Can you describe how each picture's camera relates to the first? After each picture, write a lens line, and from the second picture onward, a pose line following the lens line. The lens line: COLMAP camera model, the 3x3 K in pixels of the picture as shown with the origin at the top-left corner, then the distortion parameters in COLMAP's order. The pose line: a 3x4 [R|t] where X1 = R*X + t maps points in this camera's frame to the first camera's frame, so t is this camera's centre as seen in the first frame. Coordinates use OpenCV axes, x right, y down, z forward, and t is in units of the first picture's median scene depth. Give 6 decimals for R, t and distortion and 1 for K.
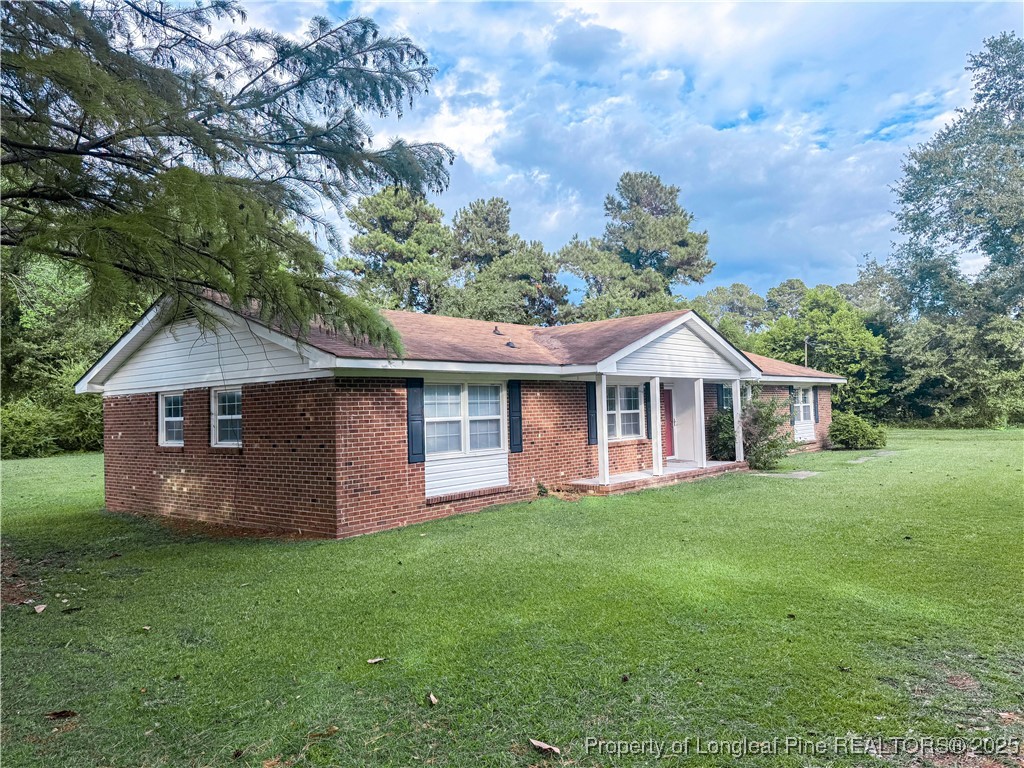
lens RADIAL K [[725.3, 0, 512.0], [0, 725.3, 384.0], [0, 0, 1]] dist [0.092555, -0.000500]
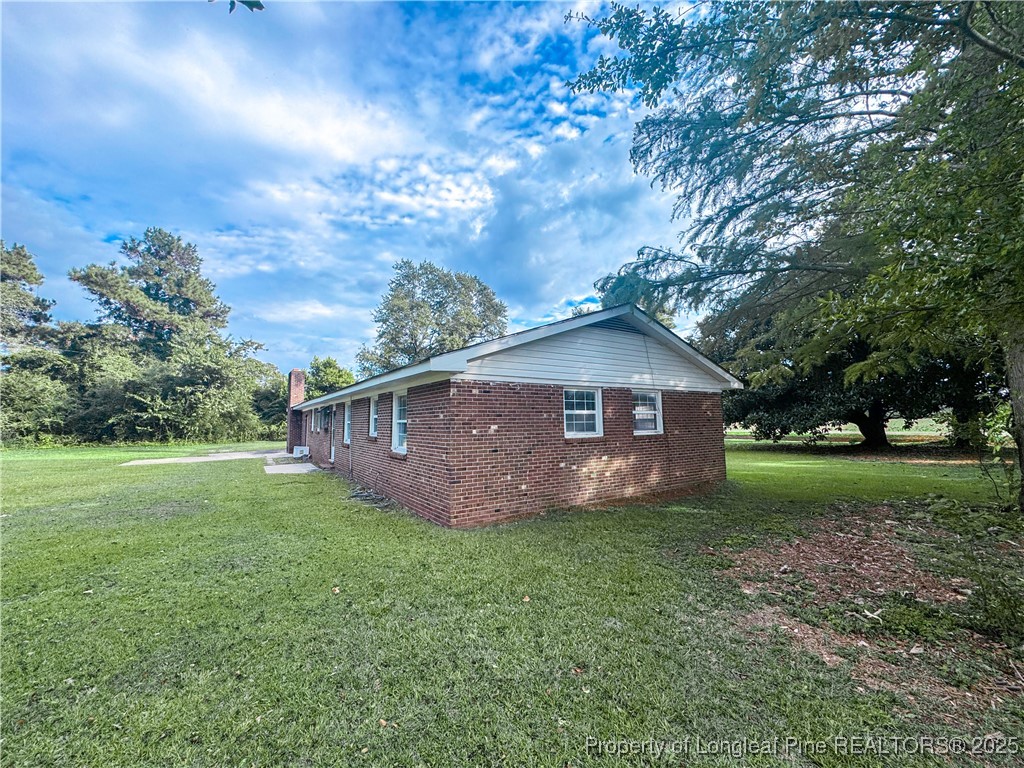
lens RADIAL K [[409.5, 0, 512.0], [0, 409.5, 384.0], [0, 0, 1]] dist [-0.001879, 0.000224]
pose [[0.260777, 0.110206, 0.959088, -1.226769], [-0.031742, 0.993905, -0.105575, 0.084471], [-0.964877, -0.002912, 0.262685, 1.086502]]
